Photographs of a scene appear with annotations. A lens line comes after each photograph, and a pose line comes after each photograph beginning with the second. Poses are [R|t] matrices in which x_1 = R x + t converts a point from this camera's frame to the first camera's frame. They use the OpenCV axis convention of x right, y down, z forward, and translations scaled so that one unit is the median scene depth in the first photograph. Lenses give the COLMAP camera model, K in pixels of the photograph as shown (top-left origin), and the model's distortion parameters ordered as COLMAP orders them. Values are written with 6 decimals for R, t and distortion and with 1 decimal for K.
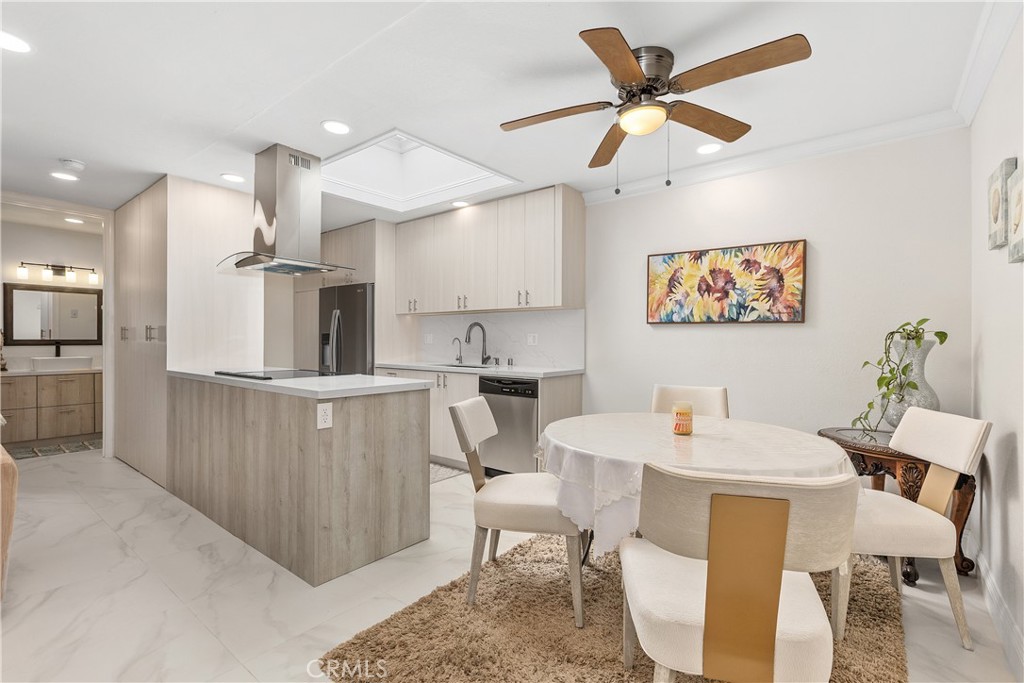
lens RADIAL K [[464.4, 0, 512.0], [0, 464.4, 341.5], [0, 0, 1]] dist [0.002150, 0.000278]
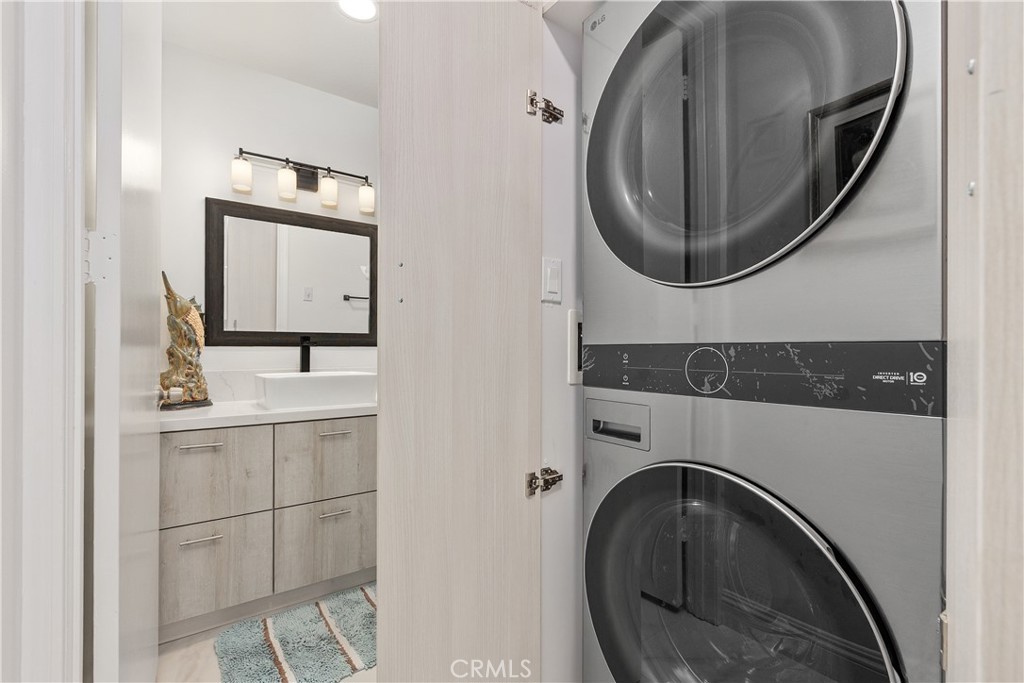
lens RADIAL K [[464.4, 0, 512.0], [0, 464.4, 341.5], [0, 0, 1]] dist [0.002150, 0.000278]
pose [[0.967049, -0.004111, -0.254557, -1.071581], [0.000690, 0.999908, -0.013526, 0.016802], [0.254589, 0.012905, 0.966963, 0.993715]]
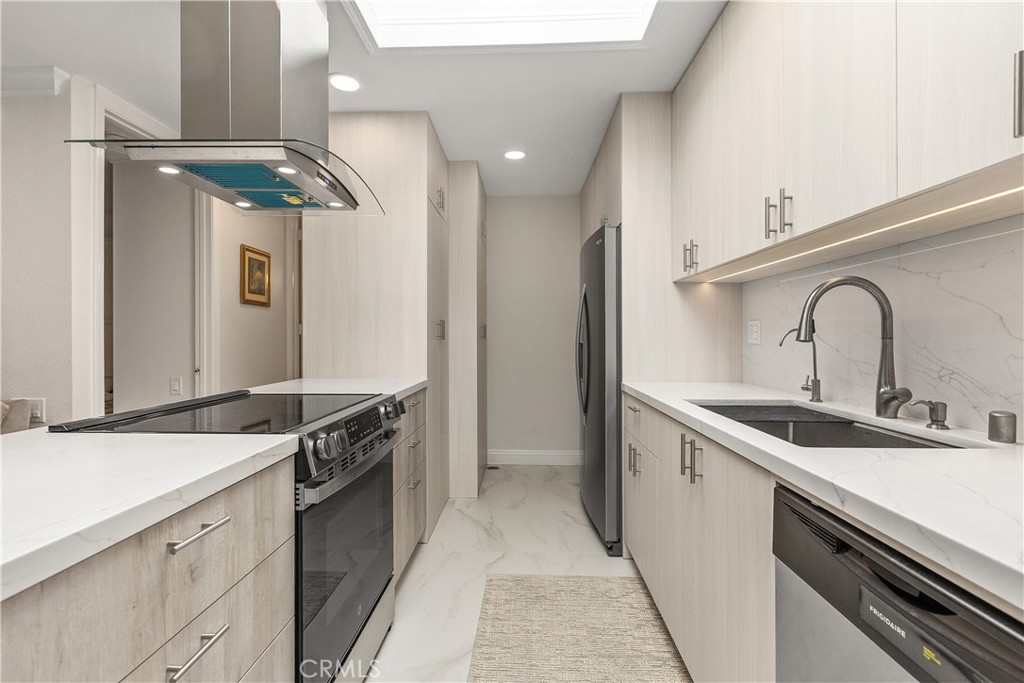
lens RADIAL K [[464.7, 0, 506.9], [0, 464.7, 337.2], [0, 0, 1]] dist [0.001438, -0.000408]
pose [[0.595036, -0.004481, -0.803686, 0.046846], [0.002136, 0.999990, -0.003994, -0.000742], [0.803696, 0.000660, 0.595040, 0.868282]]
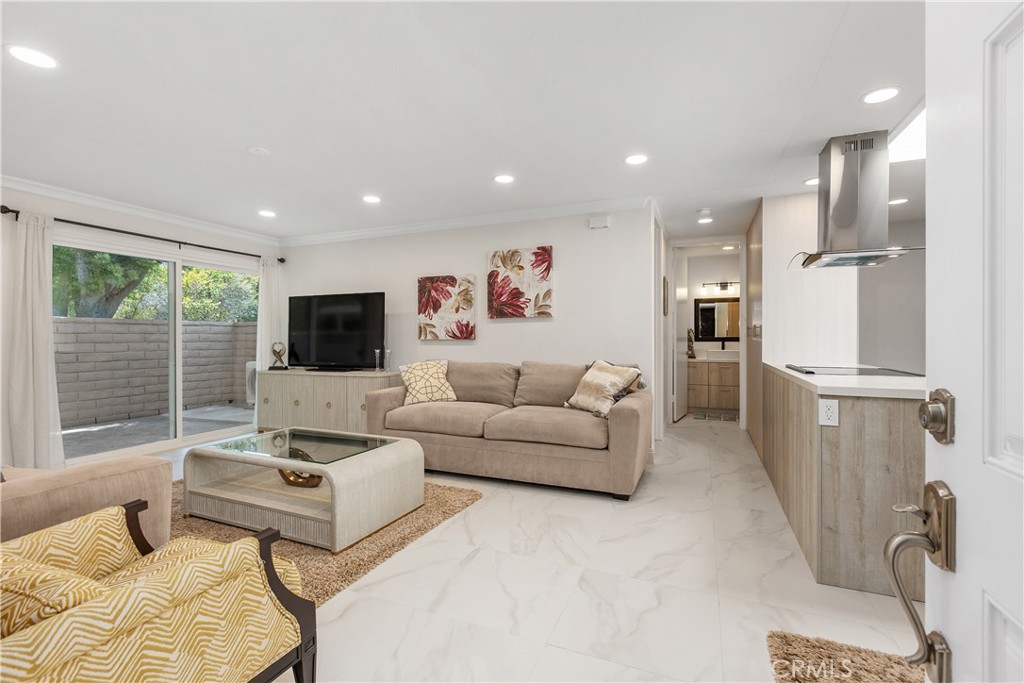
lens RADIAL K [[456.2, 0, 512.0], [0, 456.2, 341.5], [0, 0, 1]] dist [0.000825, -0.000475]
pose [[0.270669, 0.003682, -0.962665, 0.224072], [0.000546, 0.999992, 0.003978, 0.004675], [0.962672, -0.001603, 0.270665, 0.070621]]
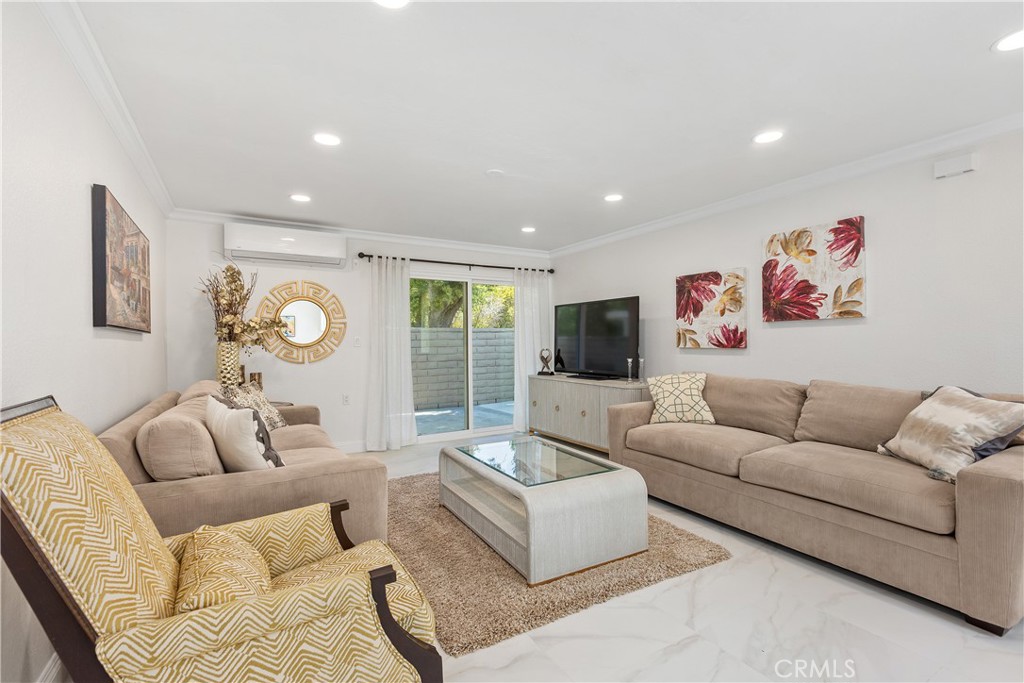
lens RADIAL K [[456.2, 0, 512.0], [0, 456.2, 341.5], [0, 0, 1]] dist [0.000825, -0.000475]
pose [[-0.358775, 0.002961, -0.933420, 0.098197], [0.004704, 0.999988, 0.001364, -0.017635], [0.933412, -0.003901, -0.358784, 0.208176]]
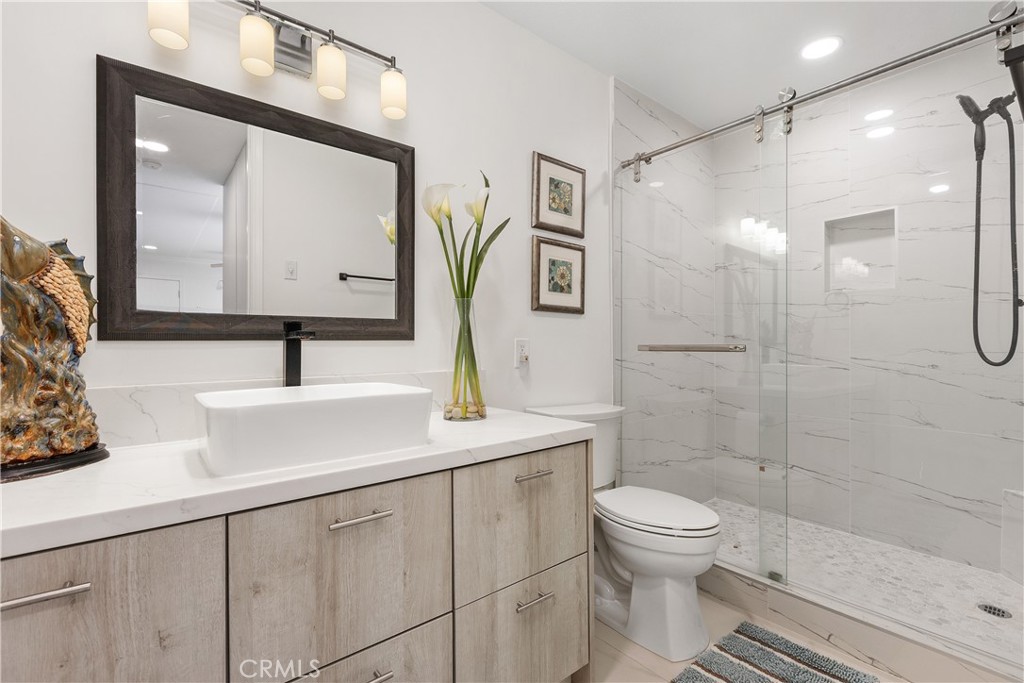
lens RADIAL K [[456.2, 0, 512.0], [0, 456.2, 341.5], [0, 0, 1]] dist [0.000825, -0.000475]
pose [[0.977052, -0.004482, -0.212952, -1.283576], [0.004258, 0.999990, -0.001508, 0.016943], [0.212957, 0.000567, 0.977061, 1.248722]]
